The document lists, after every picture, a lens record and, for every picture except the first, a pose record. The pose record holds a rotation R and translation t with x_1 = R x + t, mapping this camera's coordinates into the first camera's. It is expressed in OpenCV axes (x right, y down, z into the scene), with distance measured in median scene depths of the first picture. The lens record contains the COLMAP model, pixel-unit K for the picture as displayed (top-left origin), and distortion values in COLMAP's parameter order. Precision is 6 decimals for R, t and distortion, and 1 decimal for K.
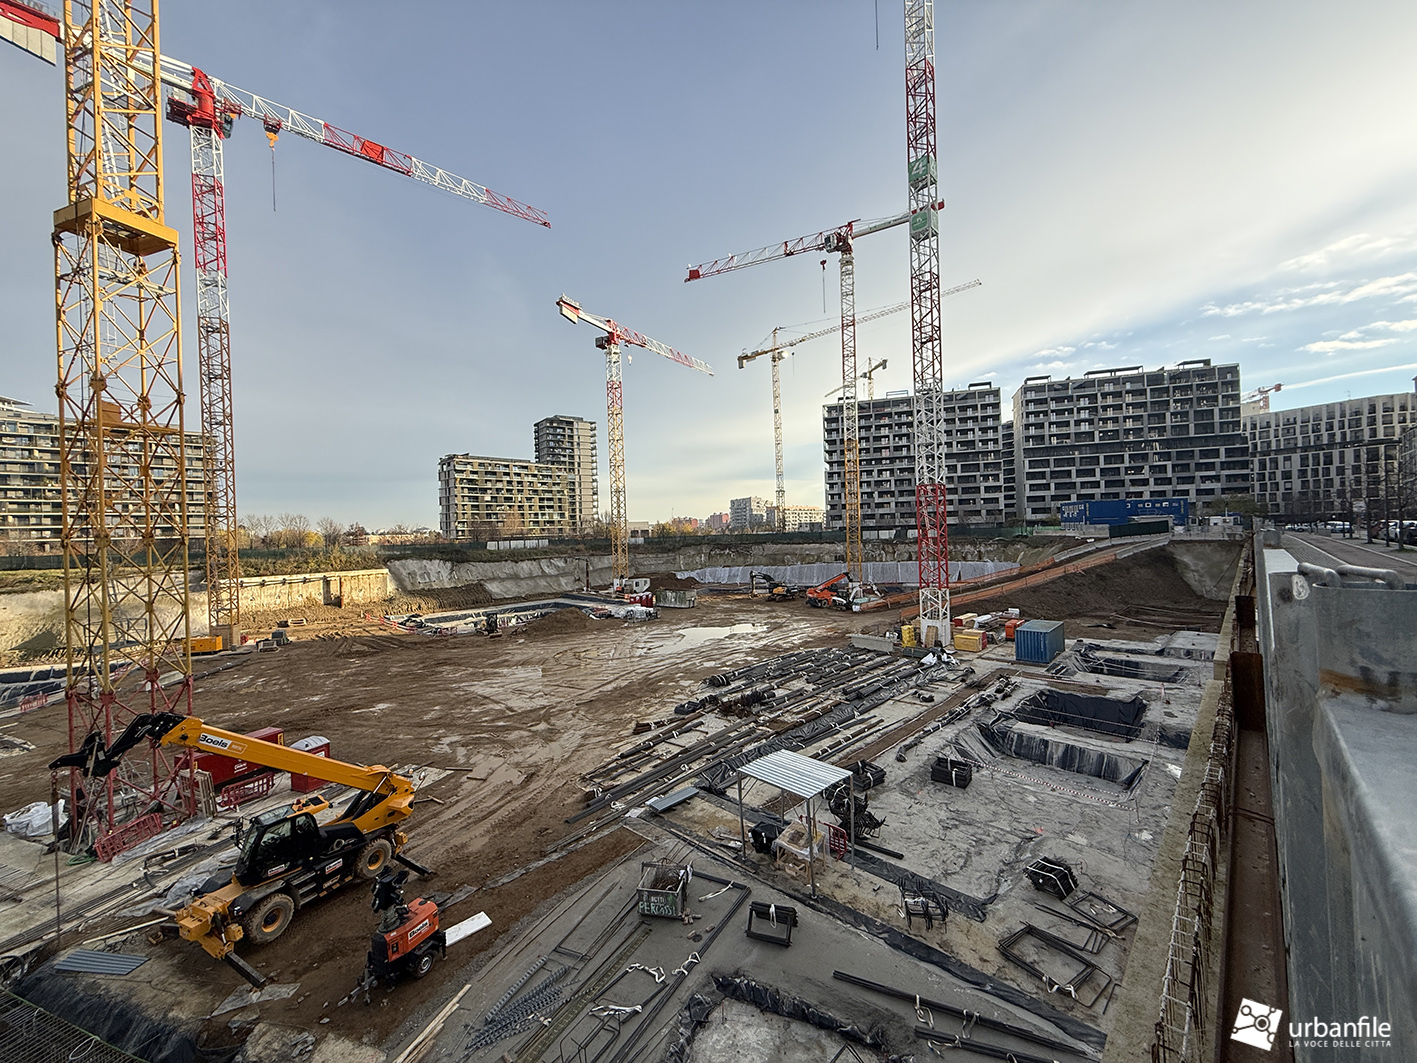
lens RADIAL K [[561.8, 0, 706.1], [0, 561.8, 529.8], [0, 0, 1]] dist [-0.000340, -0.000192]
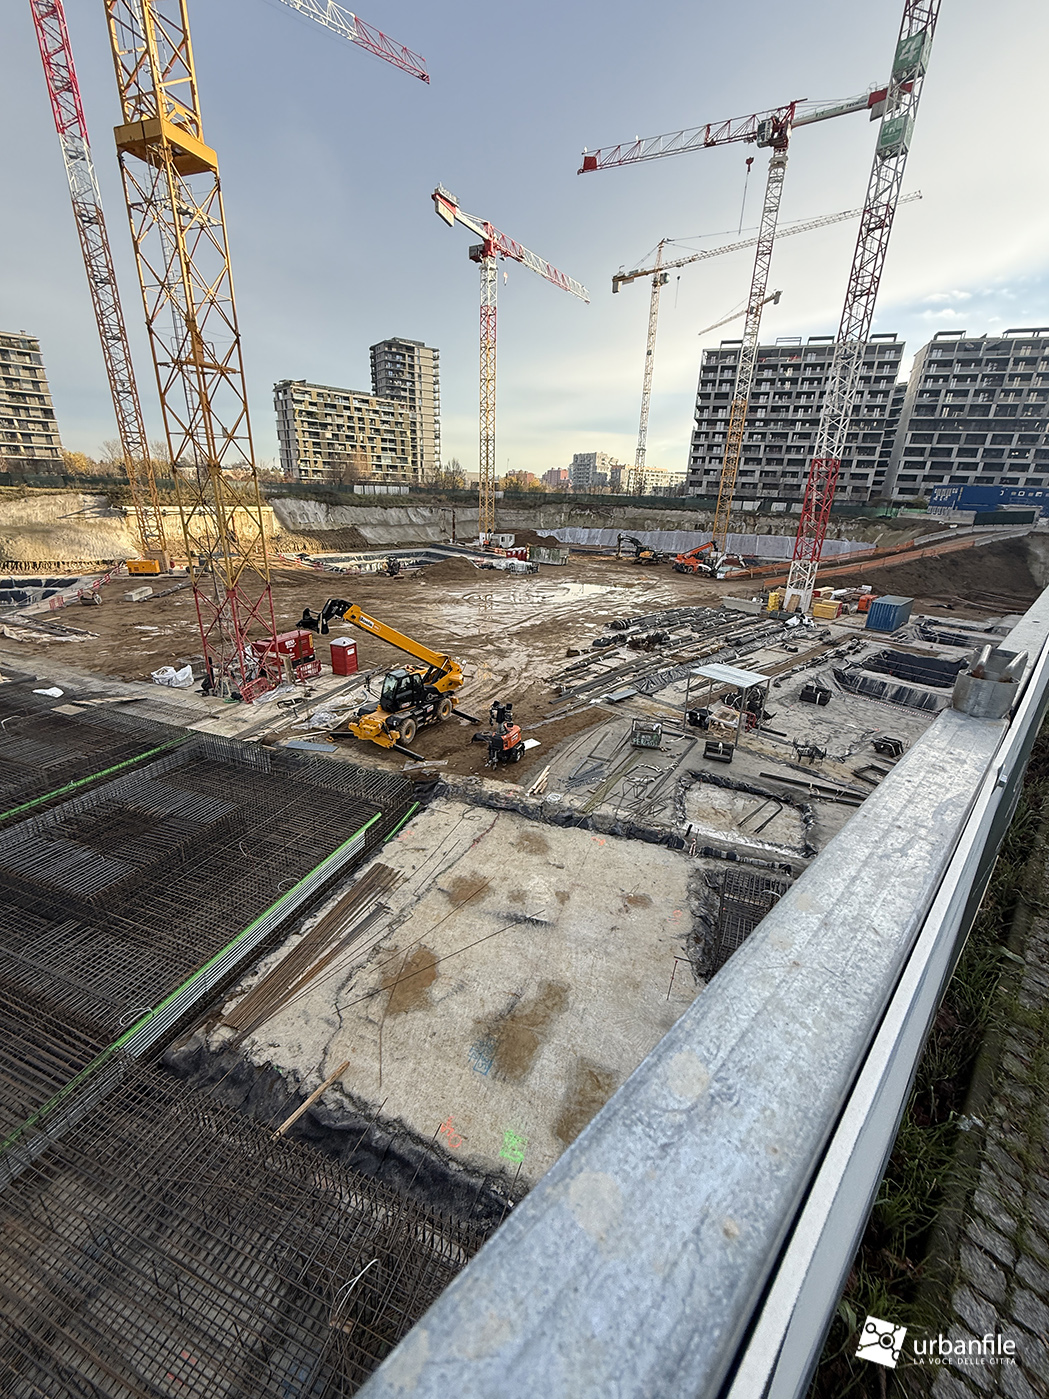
lens RADIAL K [[560.1, 0, 527.5], [0, 560.1, 699.1], [0, 0, 1]] dist [-0.001216, -0.000215]
pose [[0.997622, 0.068535, 0.007331, -0.069037], [-0.066656, 0.932224, 0.355689, 0.001335], [0.017543, -0.355332, 0.934575, -0.072550]]
